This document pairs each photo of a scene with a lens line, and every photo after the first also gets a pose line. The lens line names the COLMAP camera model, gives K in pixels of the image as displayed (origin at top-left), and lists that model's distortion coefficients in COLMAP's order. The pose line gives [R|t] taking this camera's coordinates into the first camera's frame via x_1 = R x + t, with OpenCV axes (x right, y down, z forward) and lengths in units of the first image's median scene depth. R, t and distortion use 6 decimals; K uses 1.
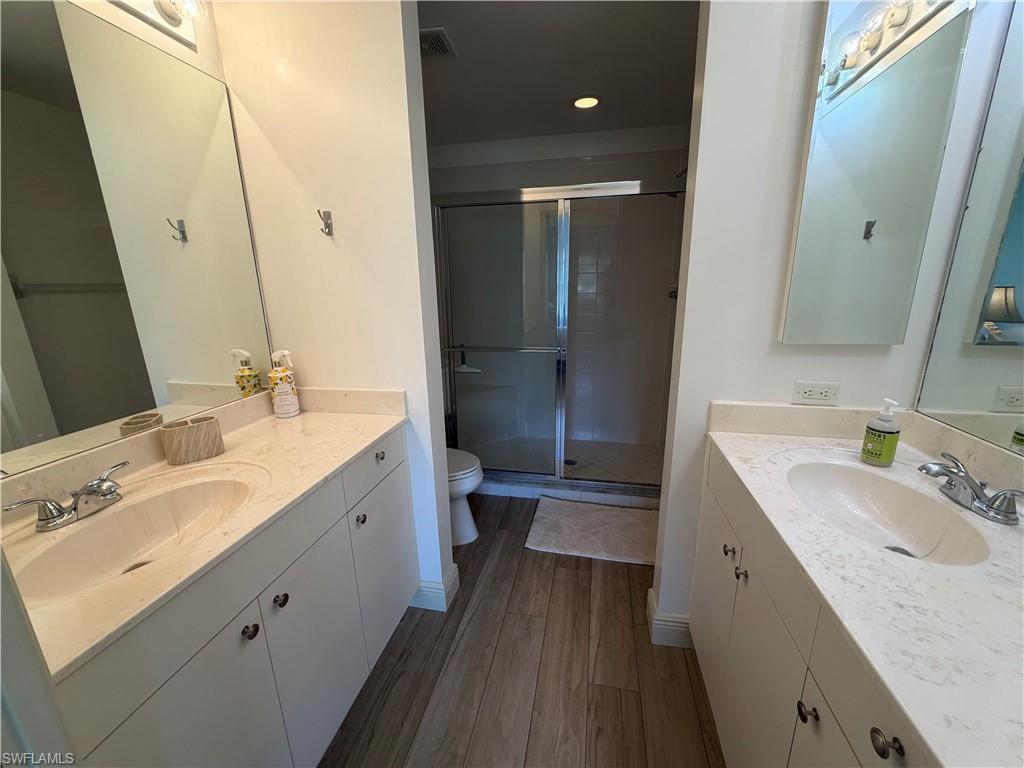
lens RADIAL K [[407.0, 0, 511.7], [0, 407.0, 383.7], [0, 0, 1]] dist [-0.001118, 0.000204]
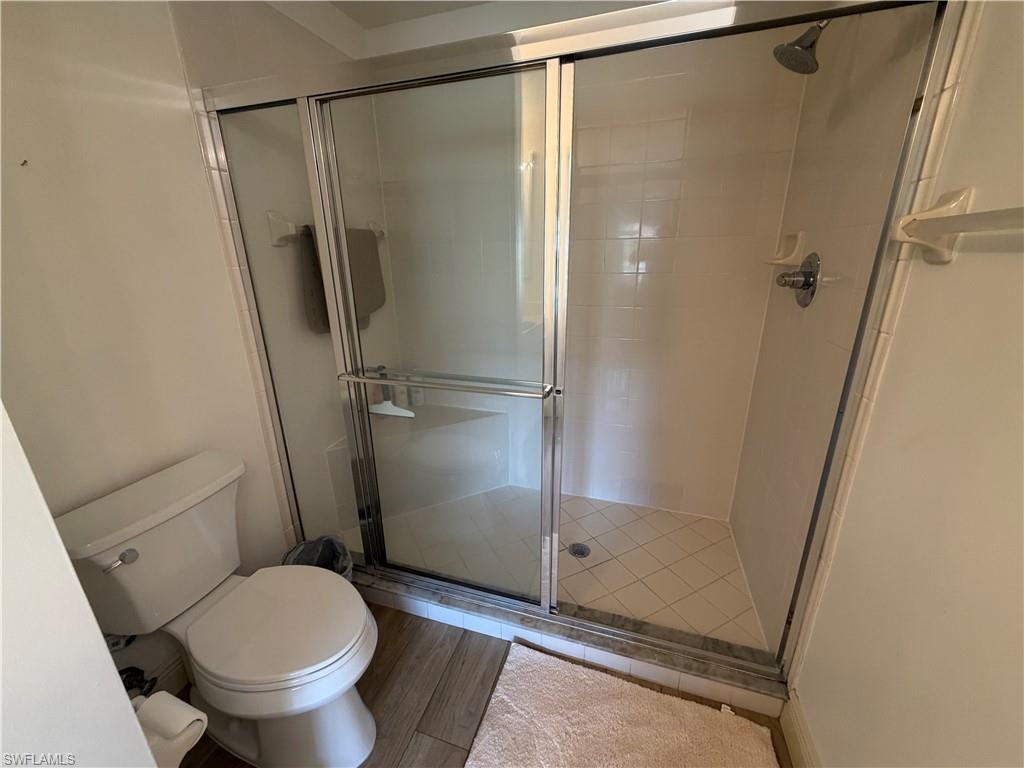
lens RADIAL K [[407.0, 0, 512.8], [0, 407.0, 386.4], [0, 0, 1]] dist [-0.001118, 0.000204]
pose [[0.995391, 0.030743, -0.090838, 0.109556], [-0.025883, 0.998195, 0.054201, -0.103145], [0.092340, -0.051600, 0.994390, 0.454281]]
